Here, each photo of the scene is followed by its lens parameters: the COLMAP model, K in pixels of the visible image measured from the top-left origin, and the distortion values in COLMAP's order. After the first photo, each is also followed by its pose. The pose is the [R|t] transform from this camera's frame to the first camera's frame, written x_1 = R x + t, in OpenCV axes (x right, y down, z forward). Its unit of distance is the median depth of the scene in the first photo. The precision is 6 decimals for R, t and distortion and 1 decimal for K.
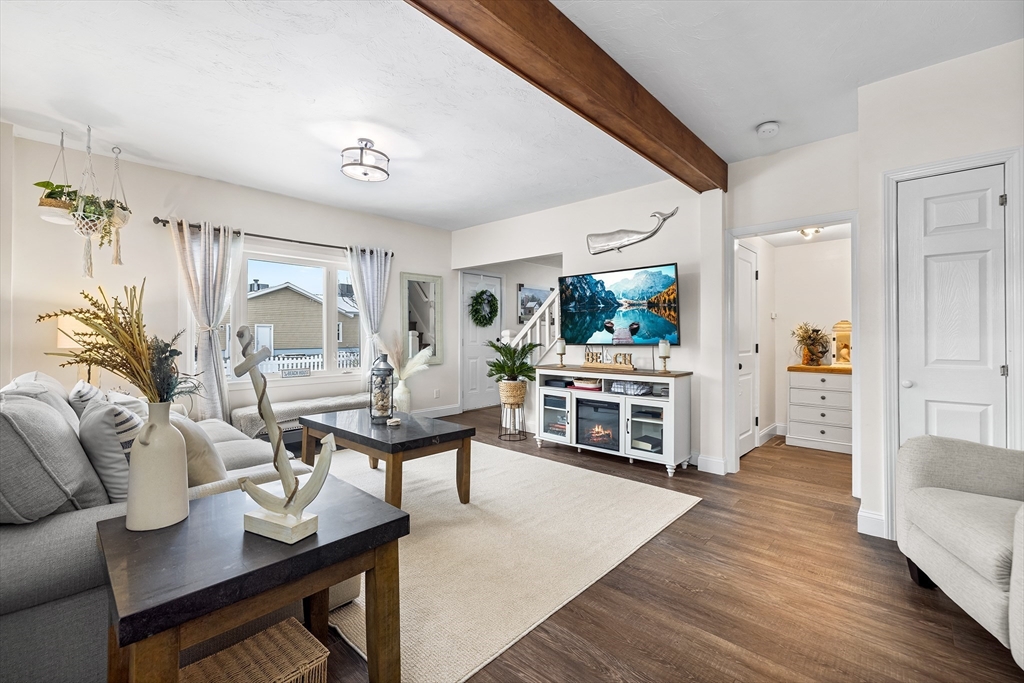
lens RADIAL K [[438.9, 0, 509.6], [0, 438.9, 336.1], [0, 0, 1]] dist [0.001220, 0.000025]
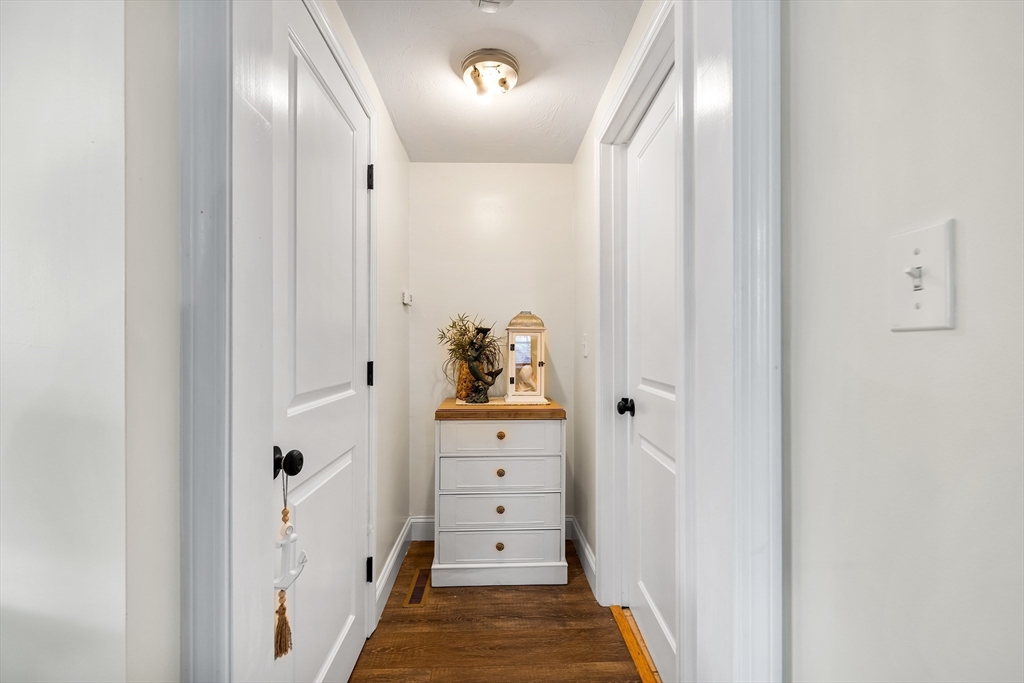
lens RADIAL K [[438.9, 0, 511.2], [0, 438.9, 341.8], [0, 0, 1]] dist [0.001220, 0.000025]
pose [[0.711377, -0.003380, 0.702803, 0.383505], [0.006436, 0.999978, -0.001705, 0.001607], [-0.702782, 0.005736, 0.711383, 0.641624]]
